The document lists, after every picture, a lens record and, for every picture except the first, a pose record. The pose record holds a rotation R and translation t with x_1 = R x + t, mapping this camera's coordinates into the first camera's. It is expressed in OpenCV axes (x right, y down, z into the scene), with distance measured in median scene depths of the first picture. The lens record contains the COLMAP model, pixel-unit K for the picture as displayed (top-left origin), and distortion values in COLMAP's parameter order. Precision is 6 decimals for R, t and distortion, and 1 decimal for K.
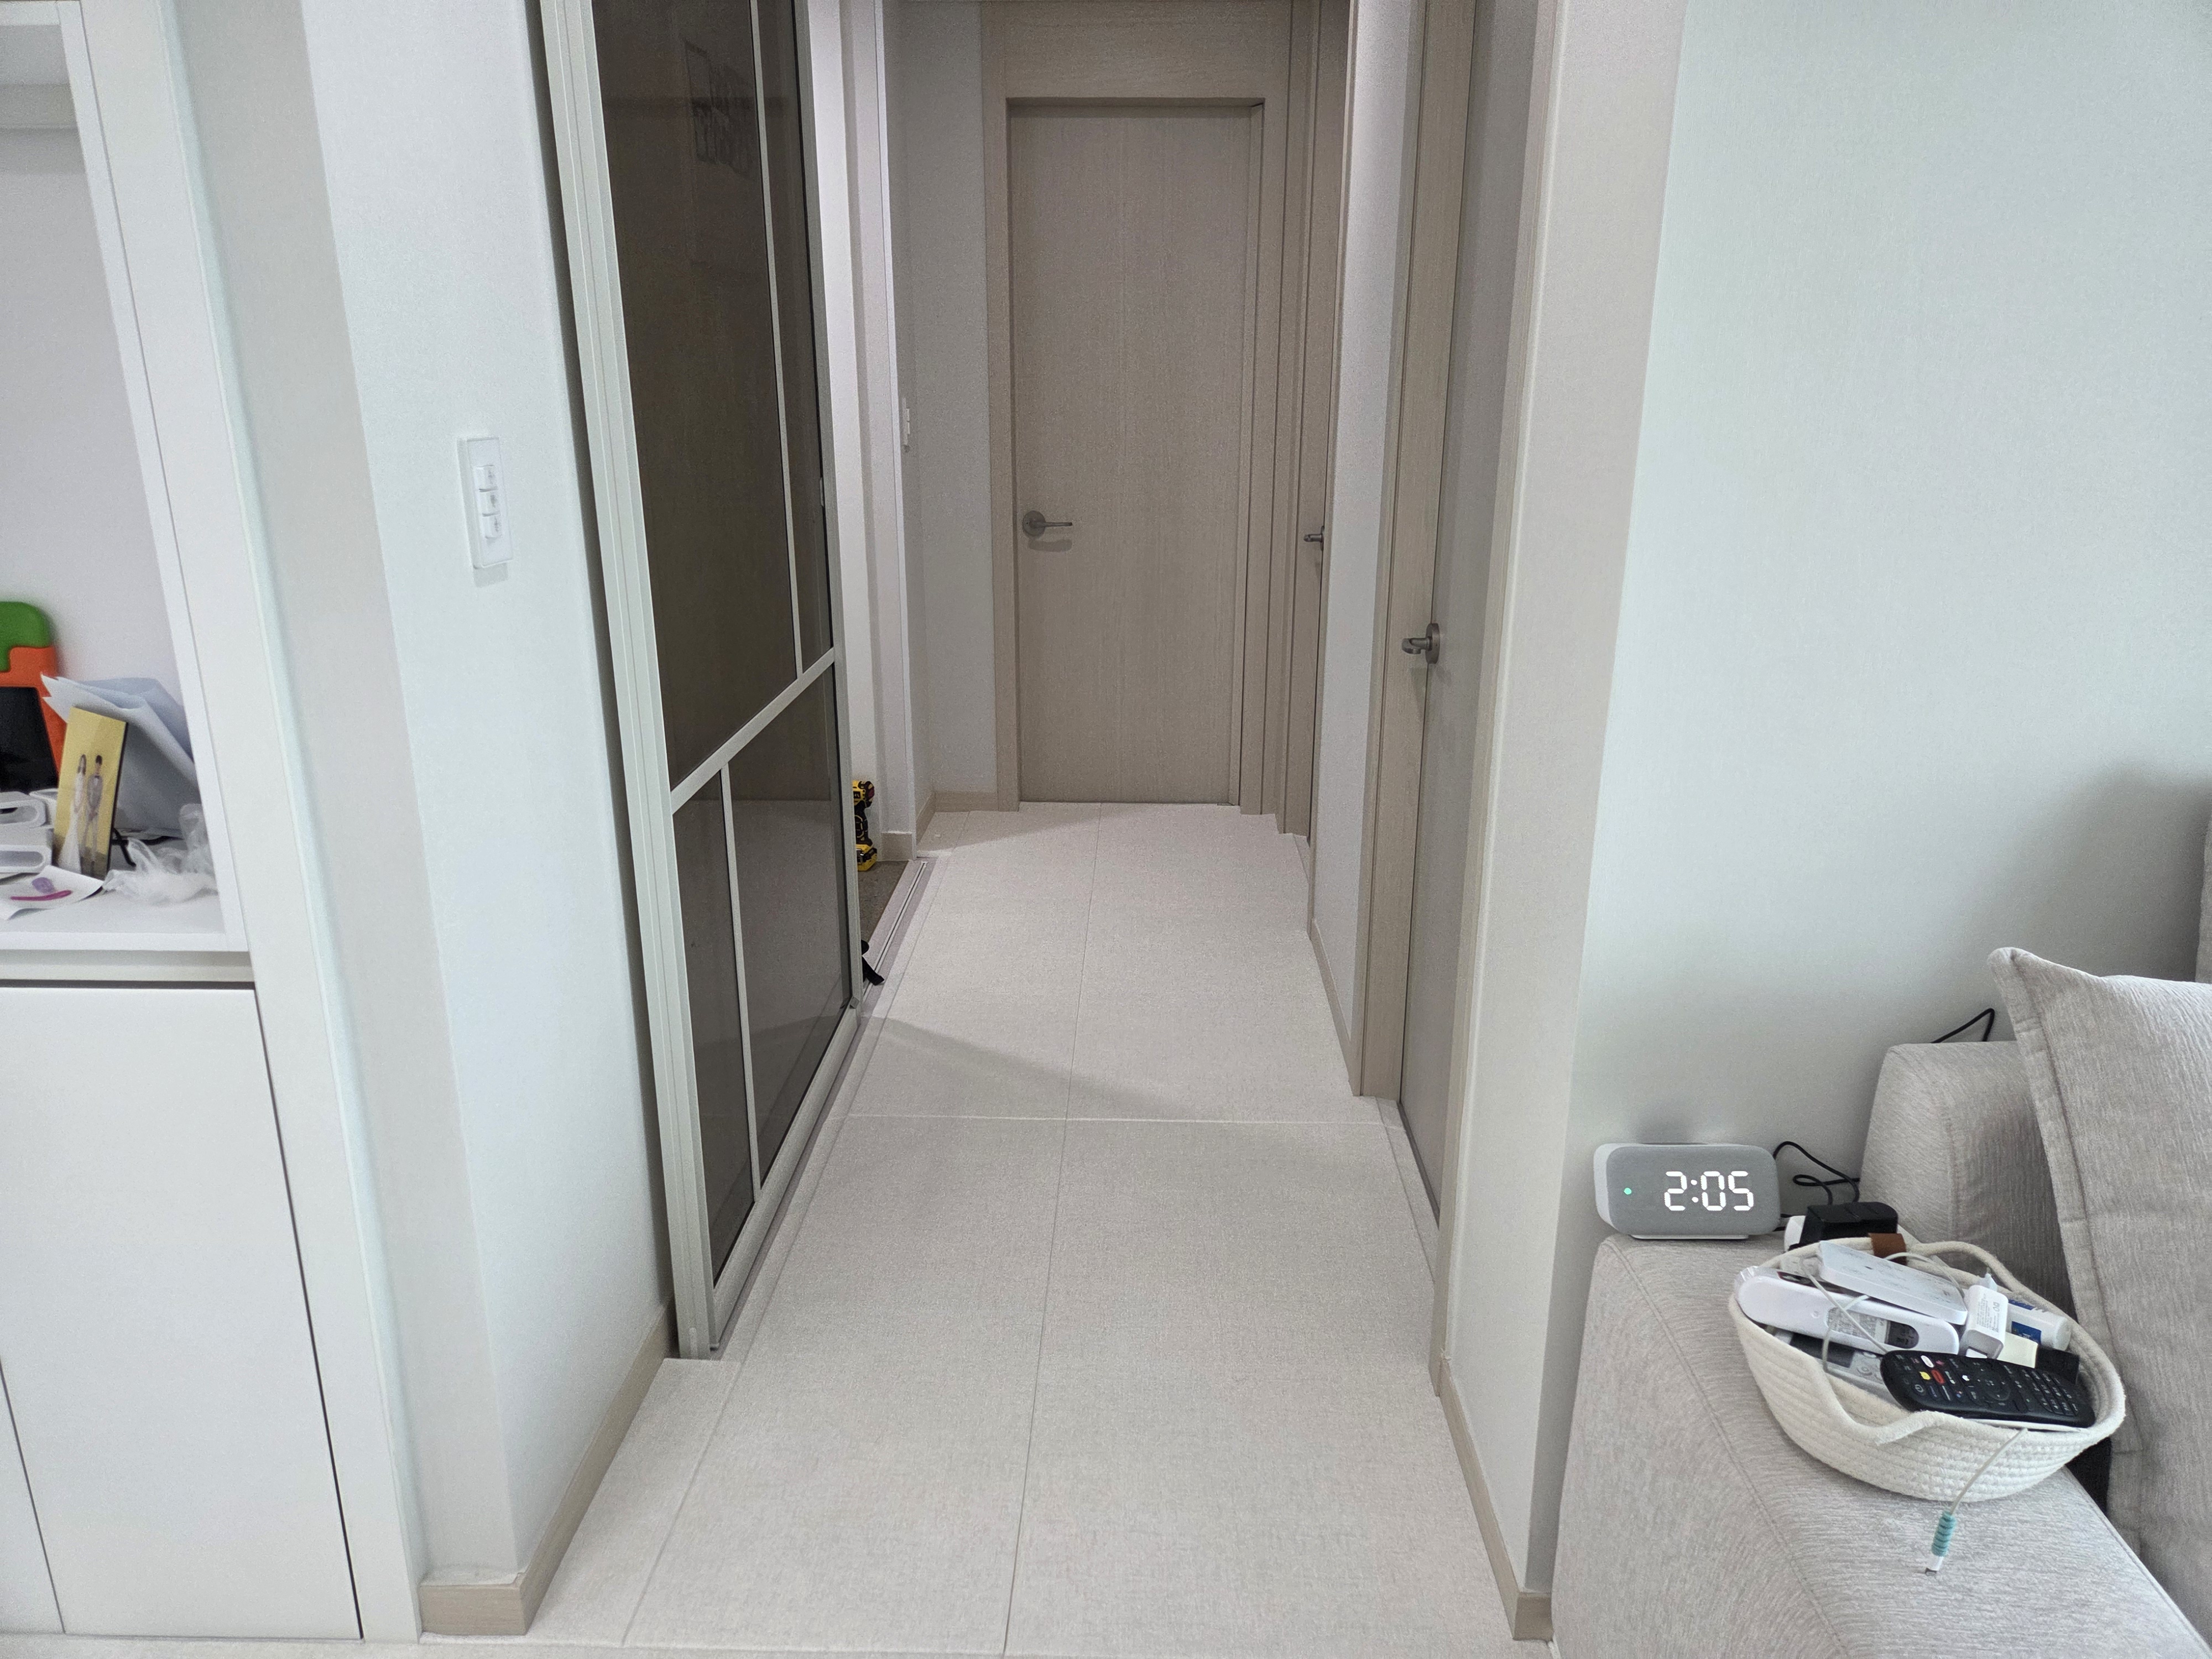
lens RADIAL K [[1534.1, 0, 1158.8], [0, 1534.1, 825.6], [0, 0, 1]] dist [0.115268, -0.130600]
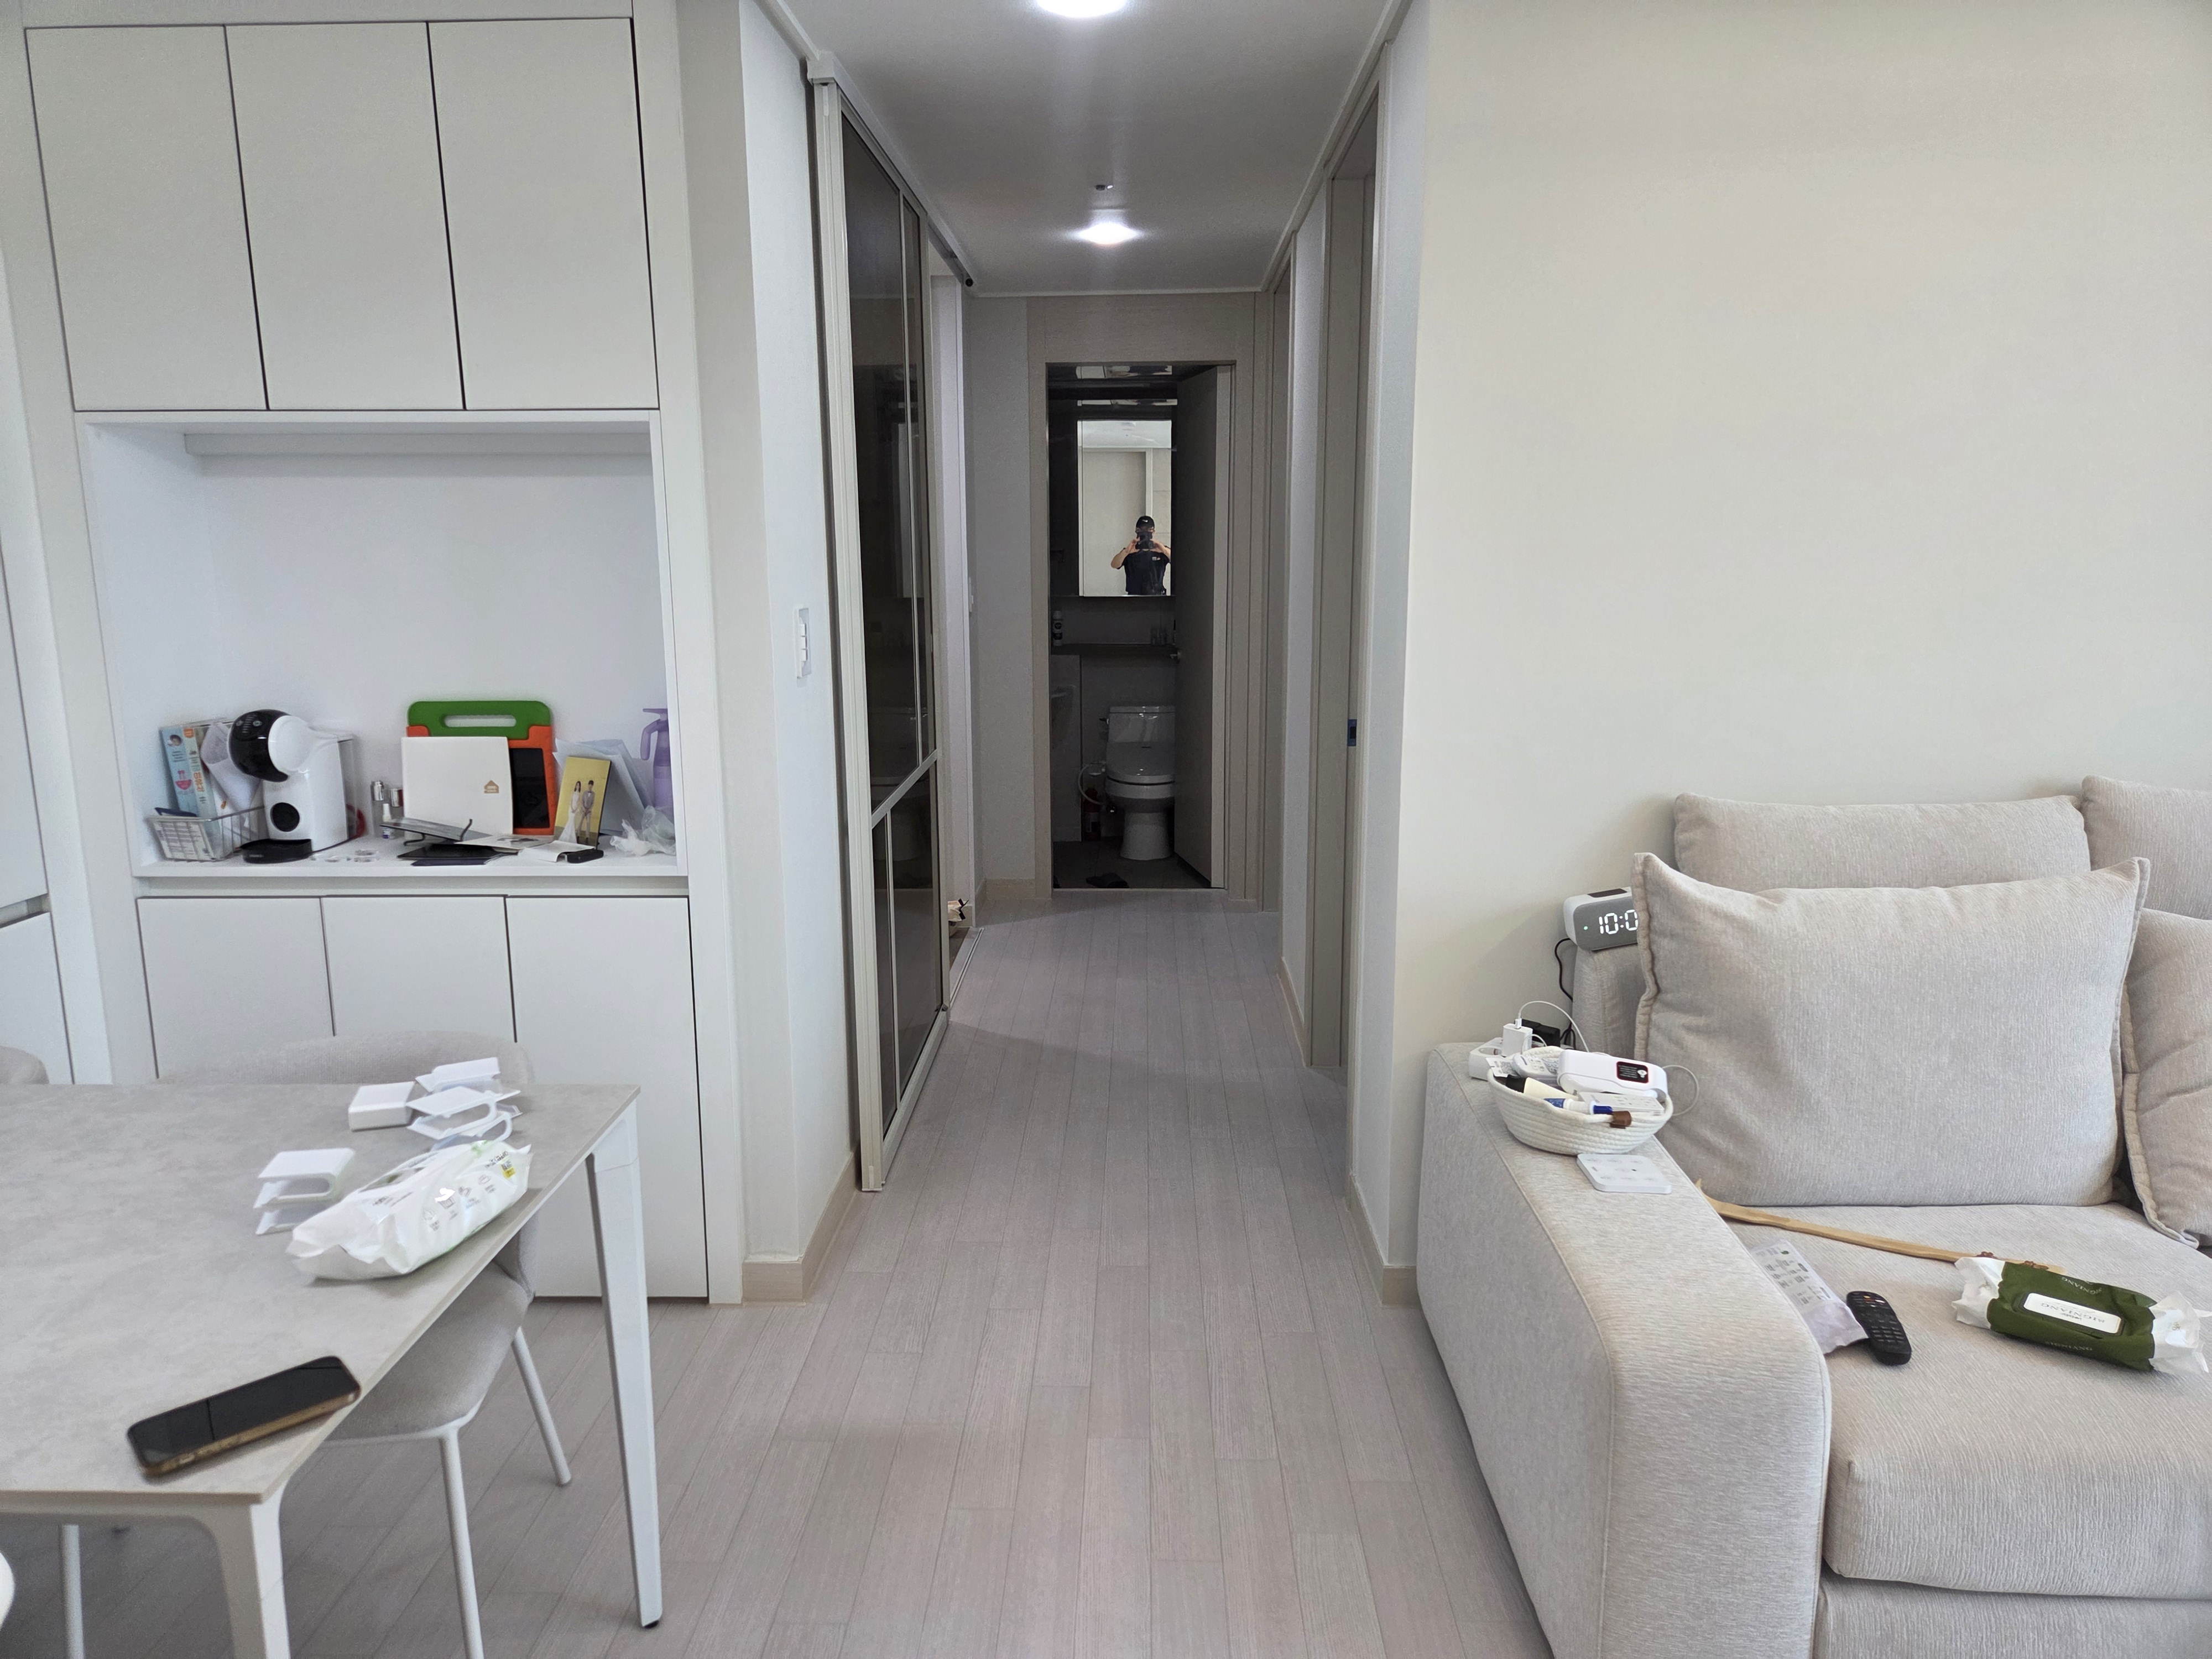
lens RADIAL K [[1468.4, 0, 1101.7], [0, 1468.4, 825.1], [0, 0, 1]] dist [0.056044, -0.053930]
pose [[0.999217, -0.009321, -0.038456, -0.008943], [0.005507, 0.995161, -0.098107, 0.140653], [0.039184, 0.097819, 0.994433, -0.538607]]
